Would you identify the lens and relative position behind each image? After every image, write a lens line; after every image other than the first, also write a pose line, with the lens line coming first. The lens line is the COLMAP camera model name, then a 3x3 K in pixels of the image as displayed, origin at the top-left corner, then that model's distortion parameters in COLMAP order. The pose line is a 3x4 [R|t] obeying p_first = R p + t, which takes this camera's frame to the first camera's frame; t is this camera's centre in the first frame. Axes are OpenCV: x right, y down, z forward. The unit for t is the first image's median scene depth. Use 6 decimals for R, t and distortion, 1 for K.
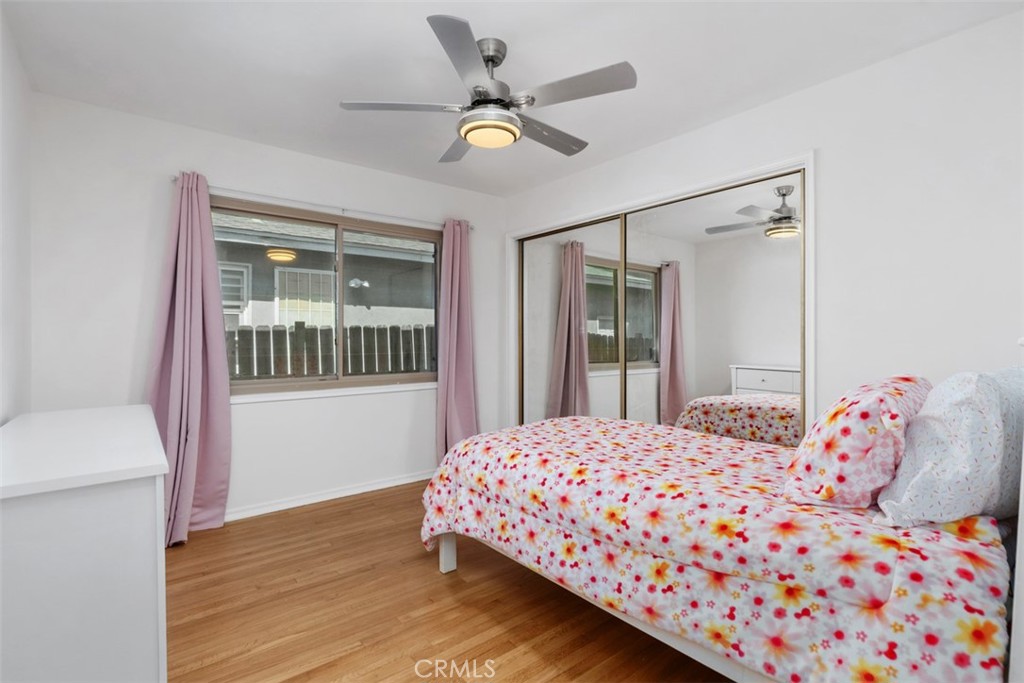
lens RADIAL K [[490.8, 0, 515.8], [0, 490.8, 346.3], [0, 0, 1]] dist [-0.001643, -0.000865]
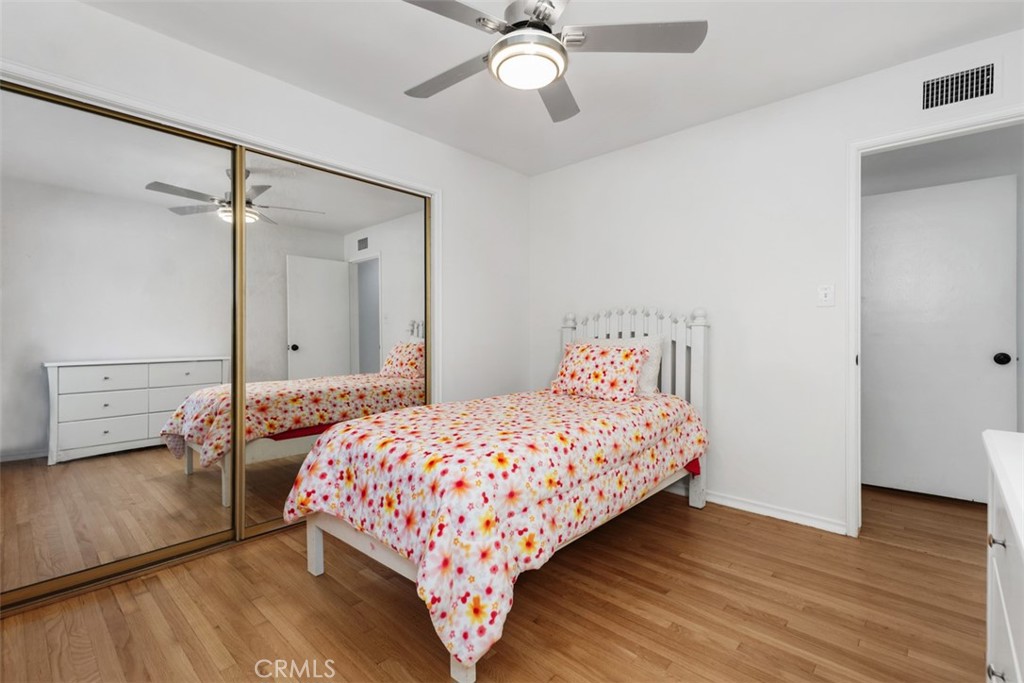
lens RADIAL K [[473.6, 0, 514.8], [0, 473.6, 334.0], [0, 0, 1]] dist [0.011531, -0.003949]
pose [[-0.174012, 0.004406, 0.984734, -0.891890], [0.011761, 0.999928, -0.002396, 0.018881], [-0.984673, 0.011164, -0.174051, 1.230509]]
